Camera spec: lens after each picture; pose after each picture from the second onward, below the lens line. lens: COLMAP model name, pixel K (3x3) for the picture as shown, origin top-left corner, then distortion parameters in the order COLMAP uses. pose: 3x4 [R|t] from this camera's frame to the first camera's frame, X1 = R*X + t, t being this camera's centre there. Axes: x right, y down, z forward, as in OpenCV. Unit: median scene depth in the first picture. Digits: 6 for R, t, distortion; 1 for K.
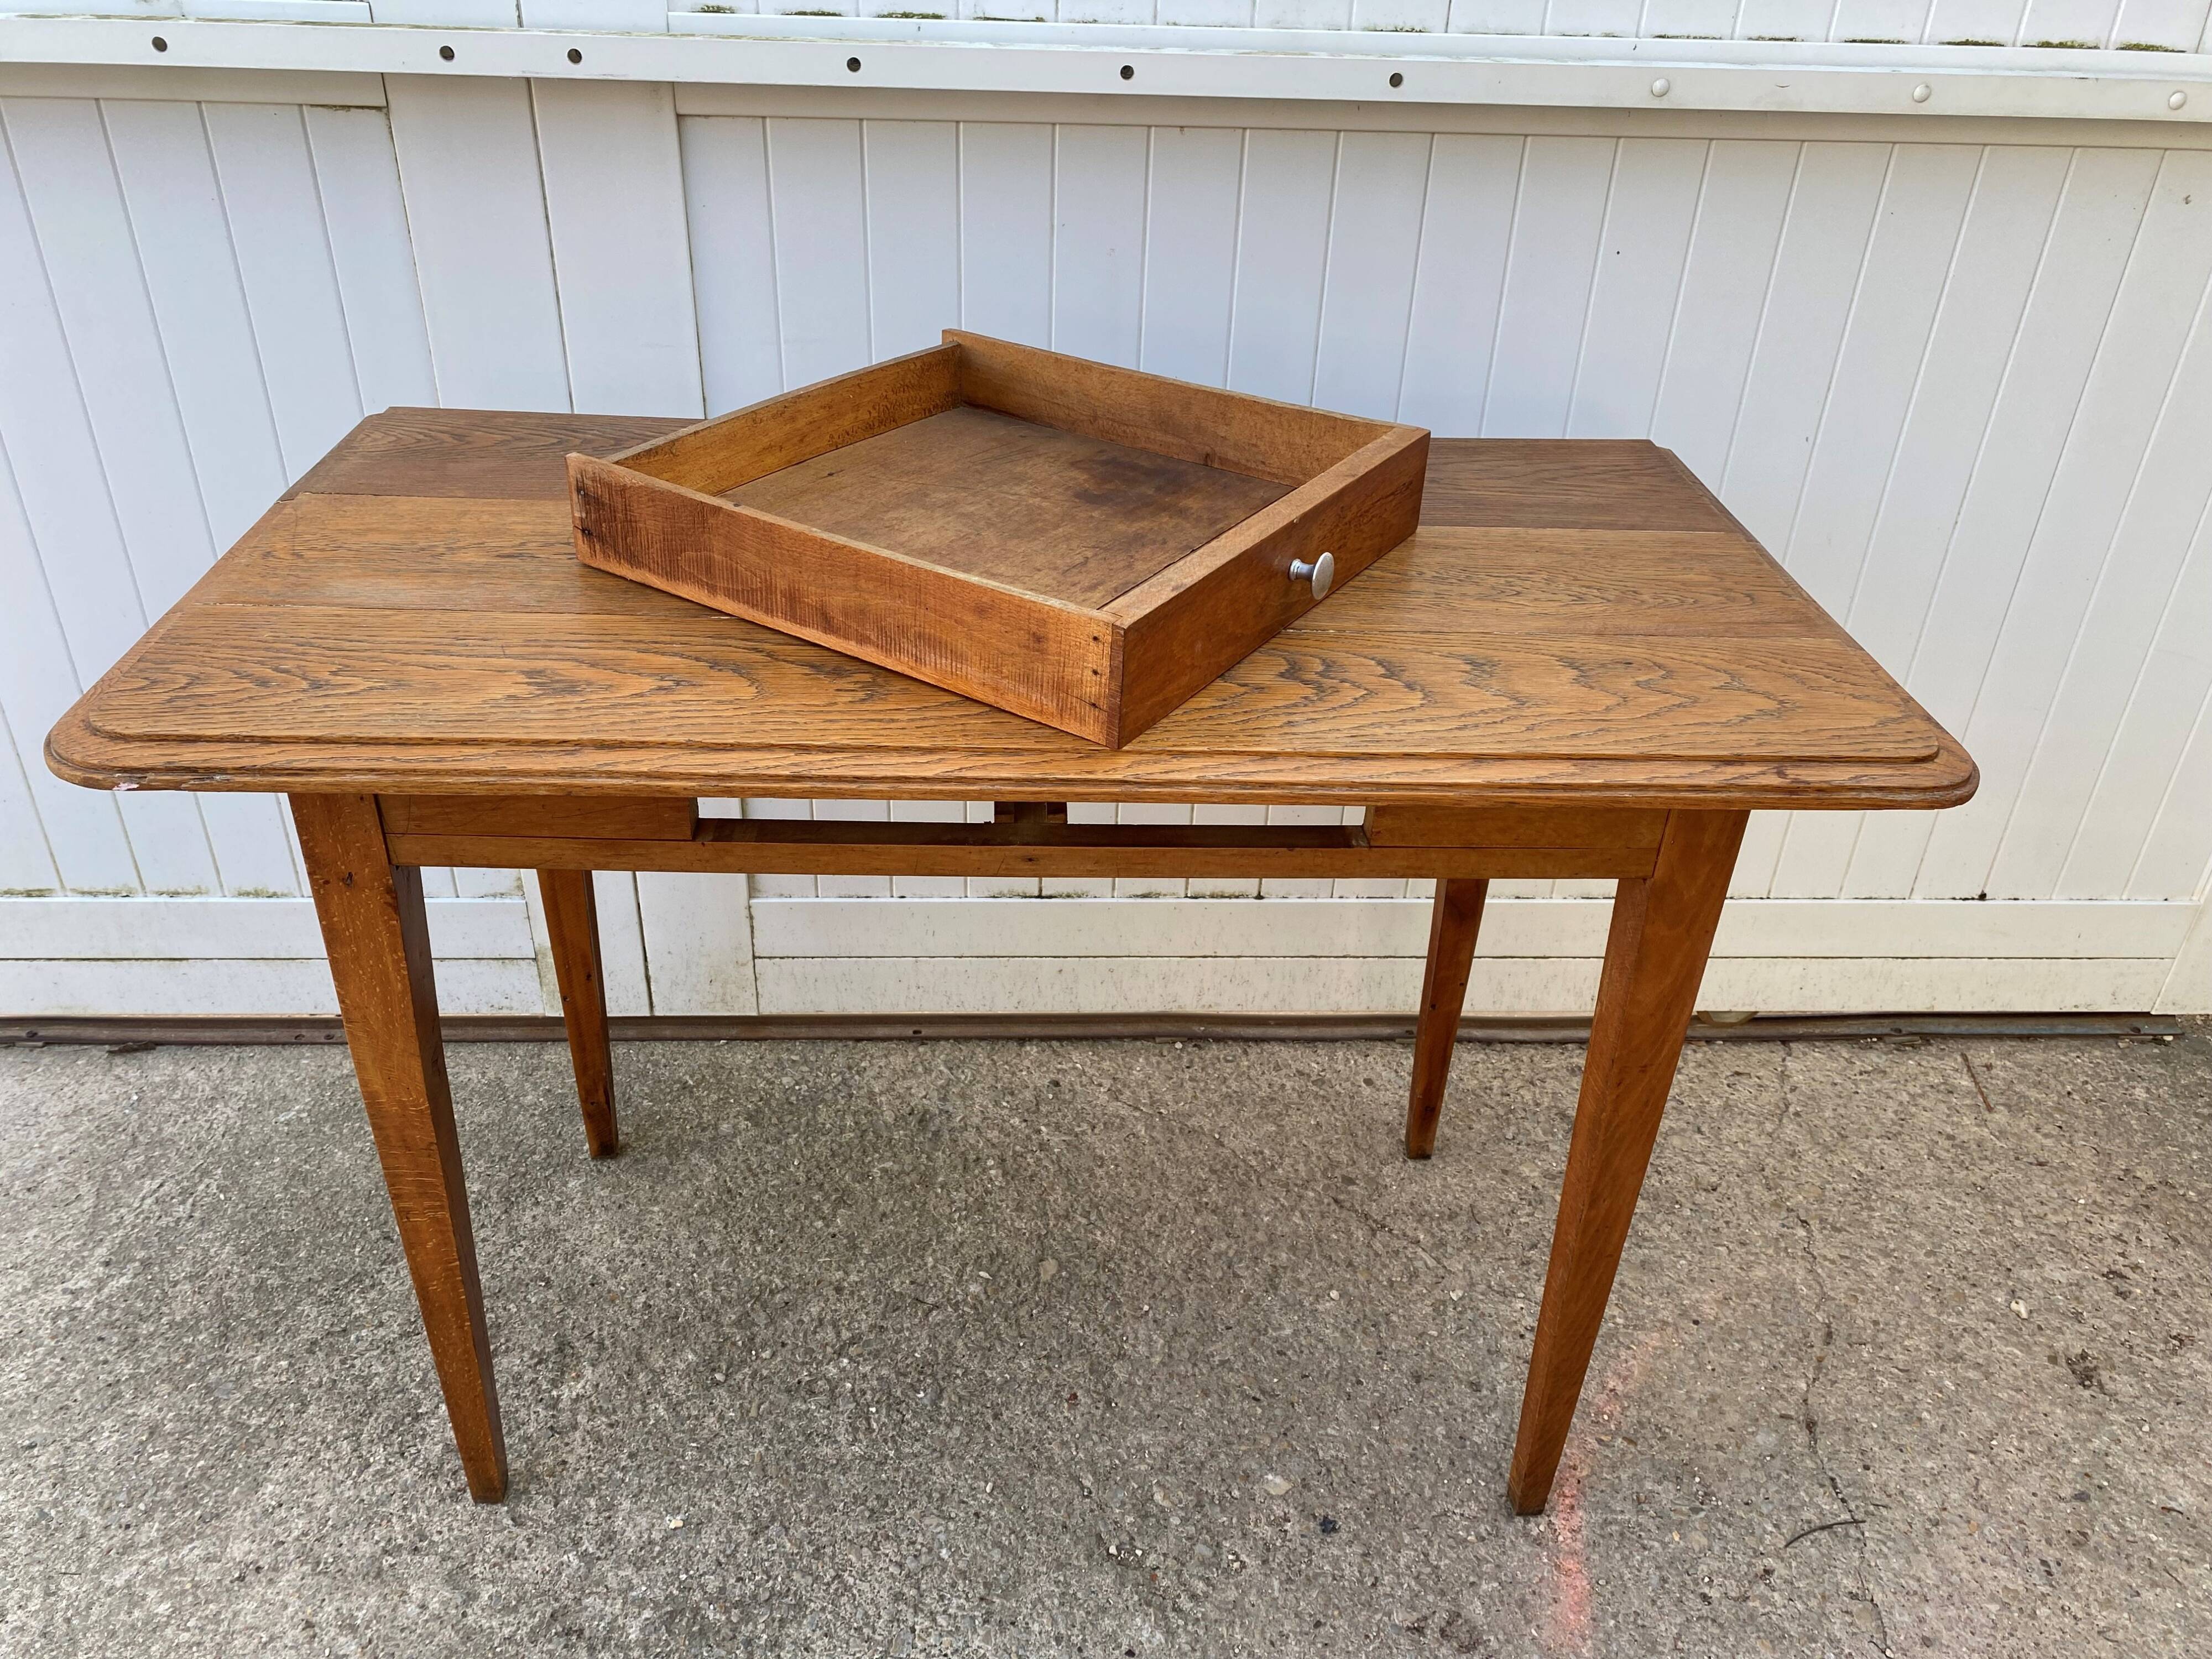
lens RADIAL K [[1716.4, 0, 1081.3], [0, 1716.4, 838.4], [0, 0, 1]] dist [0.011604, -0.011559]
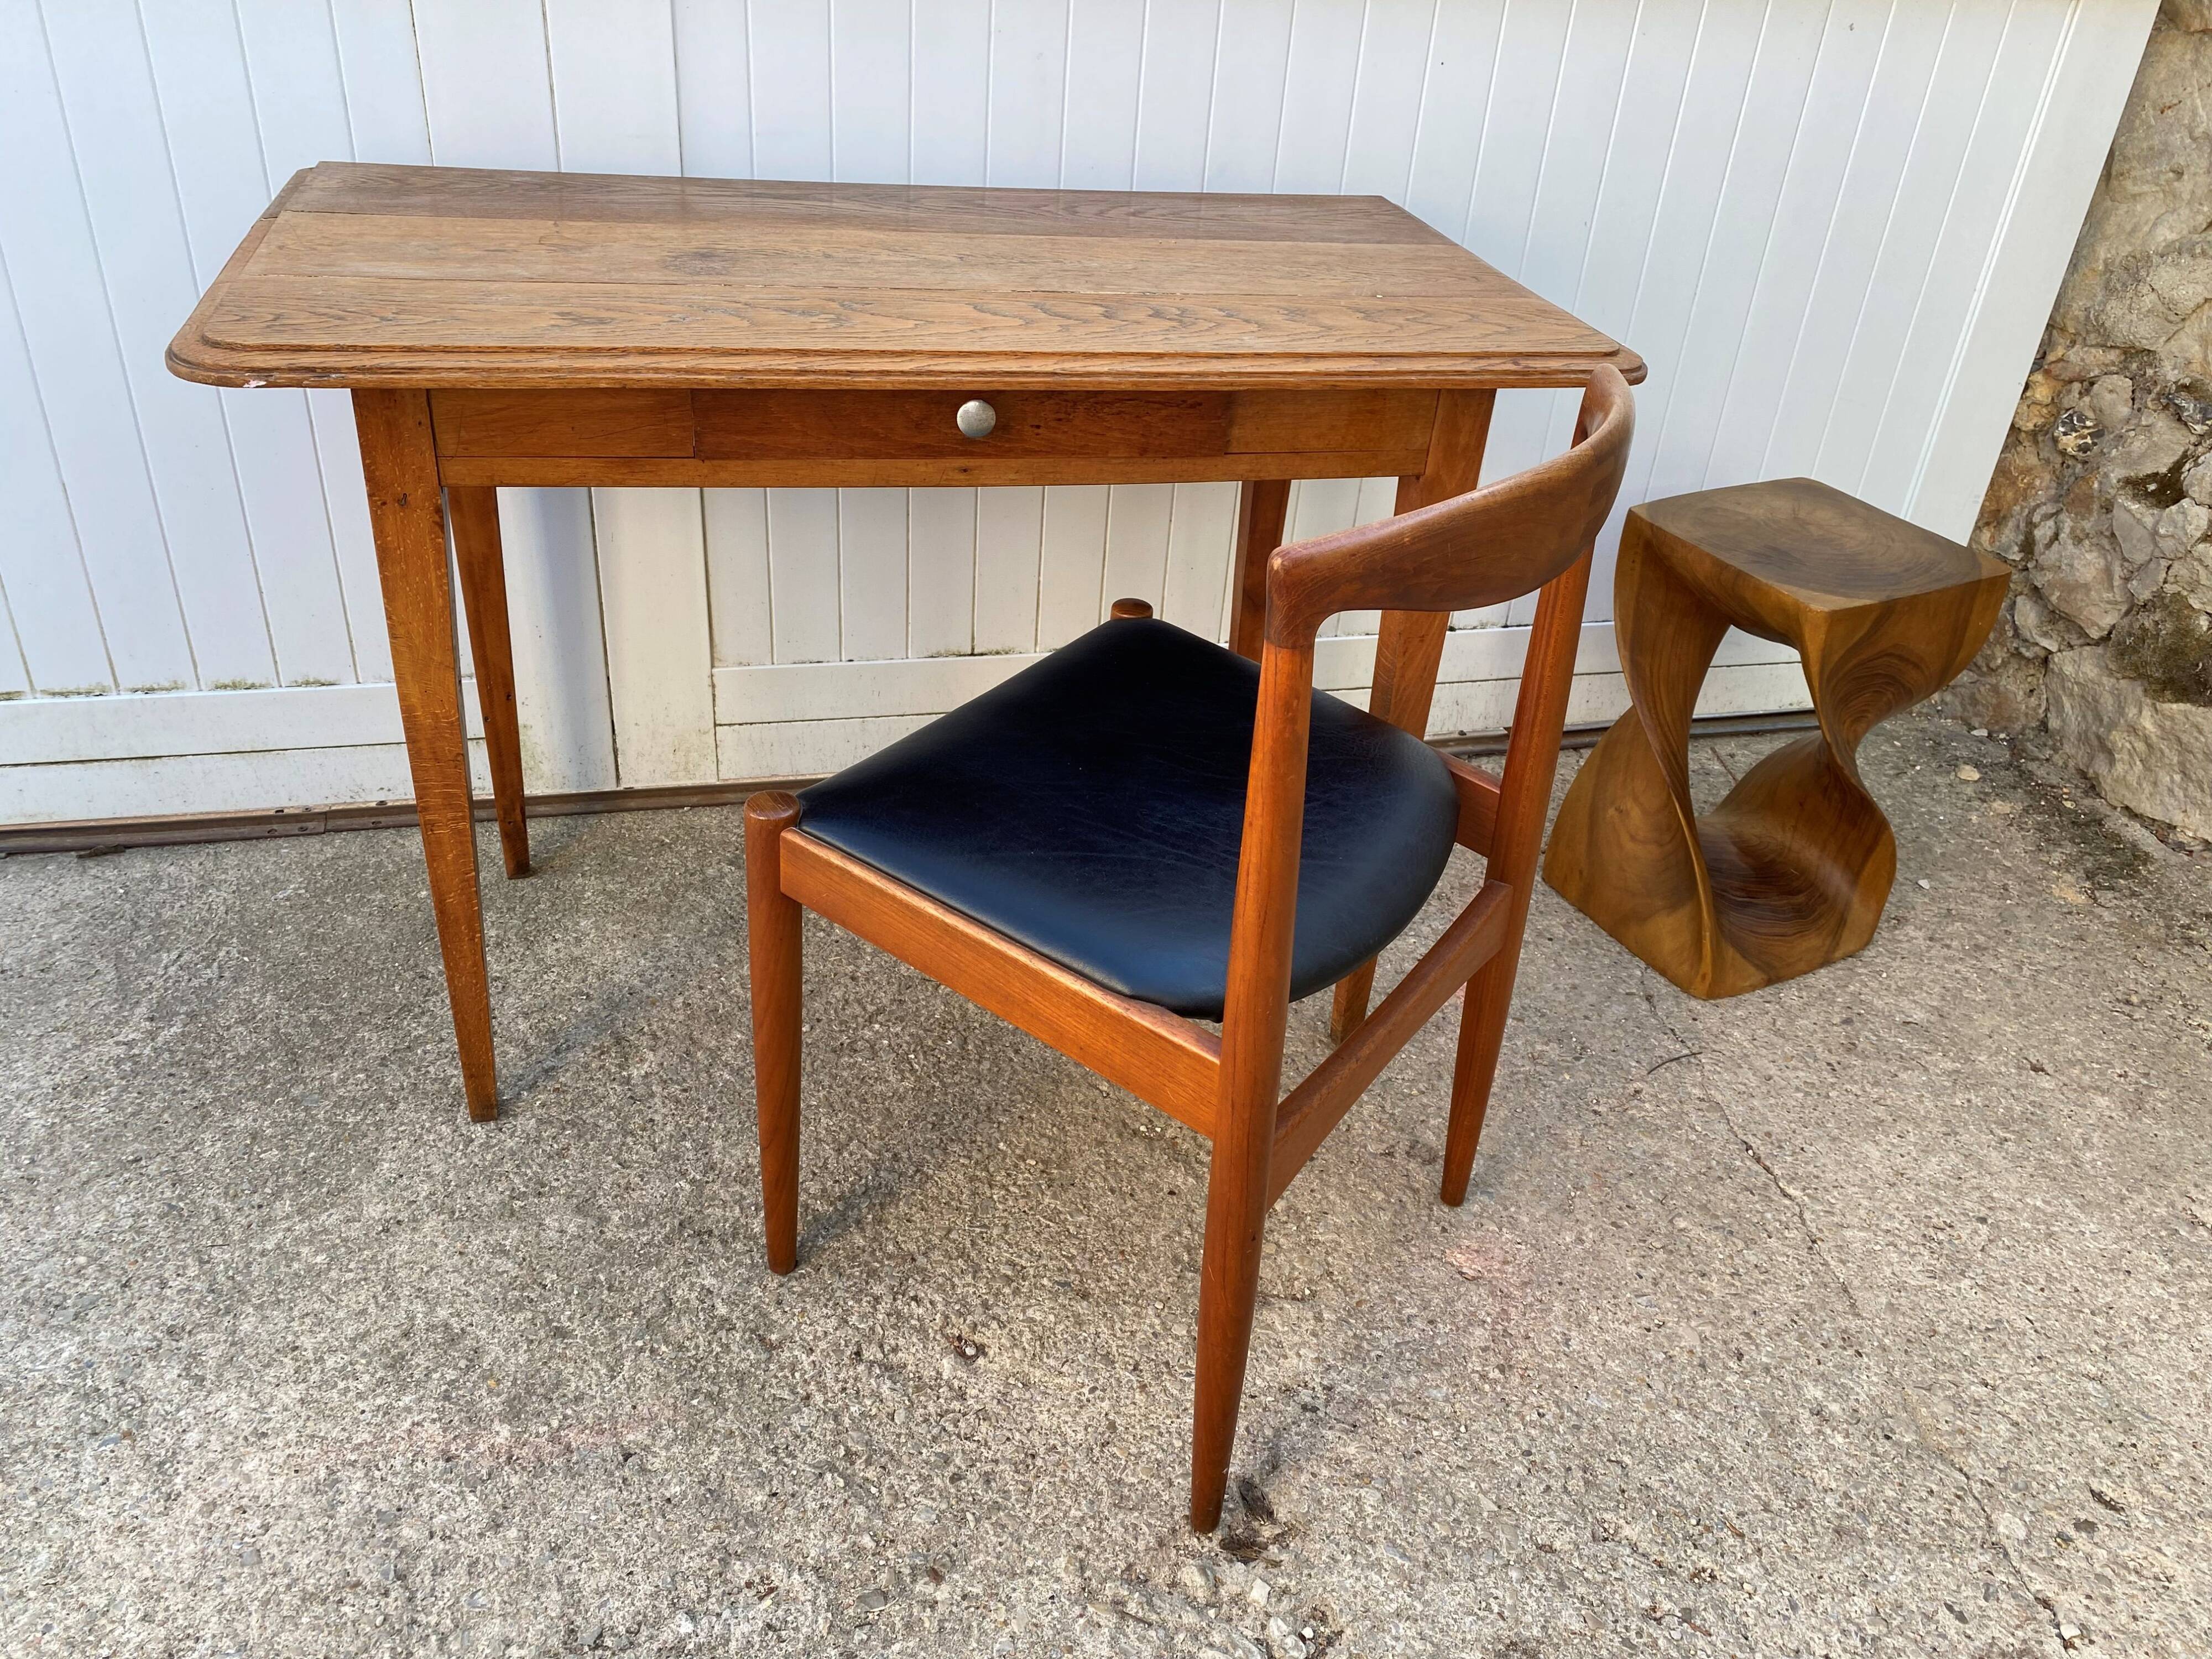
lens RADIAL K [[1725.5, 0, 1109.6], [0, 1725.5, 824.0], [0, 0, 1]] dist [0.012172, -0.010365]
pose [[0.976951, -0.075919, 0.199506, -0.204954], [0.073949, 0.997112, 0.017321, 0.160574], [-0.200245, -0.002168, 0.979743, -0.163261]]
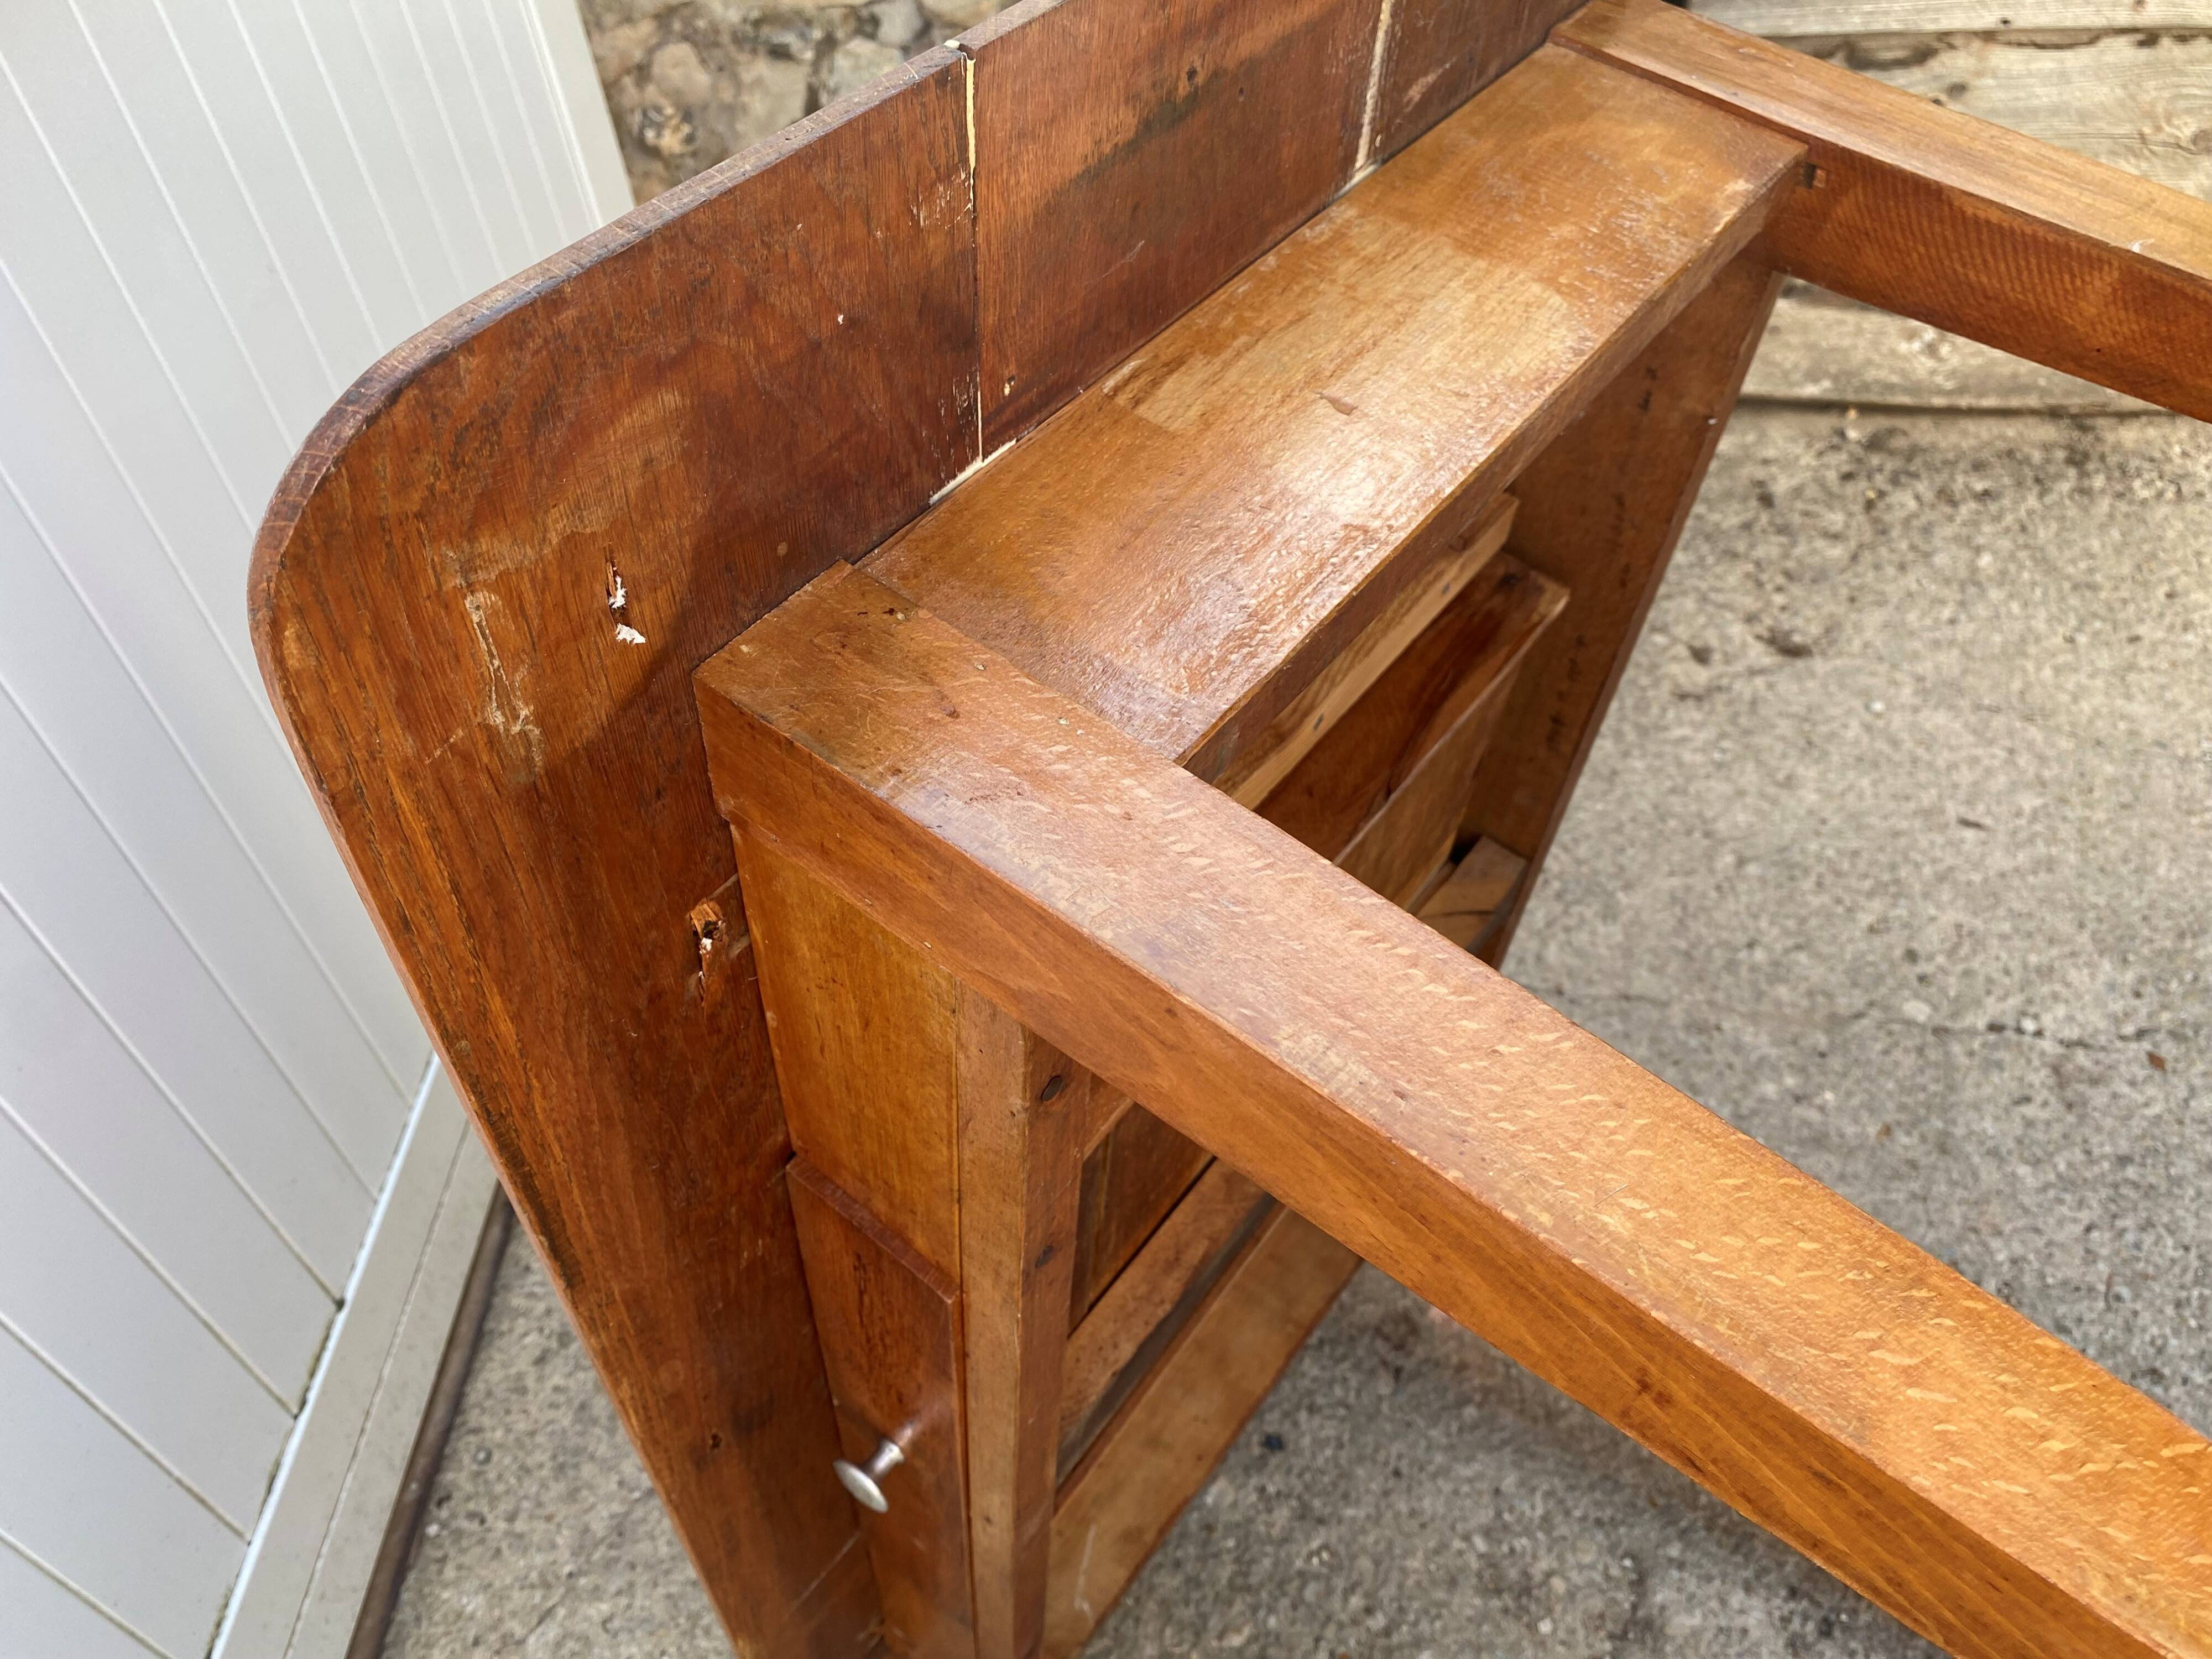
lens RADIAL K [[1716.4, 0, 1107.5], [0, 1716.4, 811.0], [0, 0, 1]] dist [0.011604, -0.011559]
pose [[0.067231, -0.739542, 0.669745, -0.201154], [0.587829, 0.571750, 0.572327, -0.323869], [-0.806187, 0.355217, 0.473163, 0.489071]]
